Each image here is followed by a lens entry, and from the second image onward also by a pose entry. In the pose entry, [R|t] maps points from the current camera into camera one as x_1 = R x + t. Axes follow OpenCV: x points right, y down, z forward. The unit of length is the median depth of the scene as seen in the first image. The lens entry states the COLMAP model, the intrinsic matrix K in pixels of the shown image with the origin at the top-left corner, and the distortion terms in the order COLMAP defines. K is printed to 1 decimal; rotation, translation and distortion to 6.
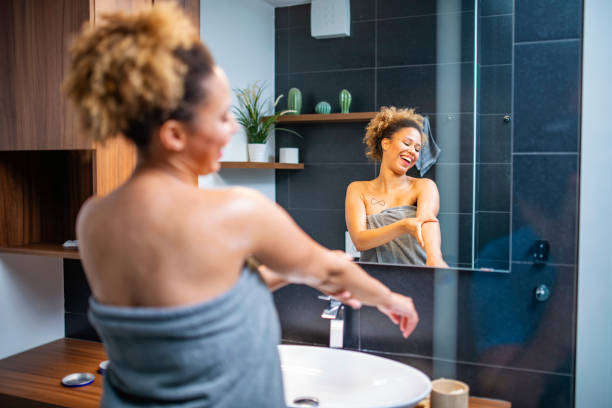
lens RADIAL K [[612.0, 0, 306.0], [0, 612.0, 204.0], [0, 0, 1]] dist [0.004151, 0.026640]
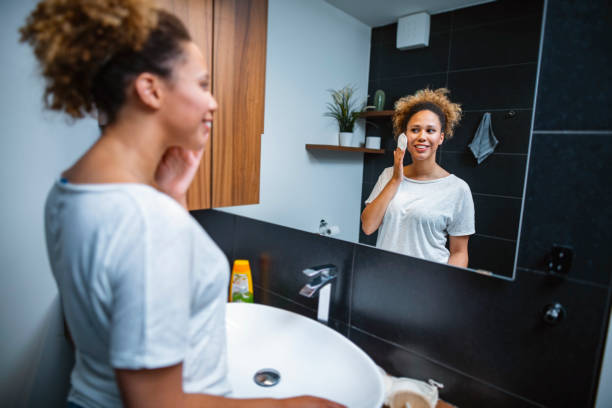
lens RADIAL K [[359.2, 0, 306.0], [0, 359.2, 204.0], [0, 0, 1]] dist [-0.005181, -0.000724]
pose [[0.940817, 0.086878, -0.327591, 0.194599], [-0.061355, 0.994275, 0.087477, -0.012505], [0.333316, -0.062200, 0.940761, 0.411520]]
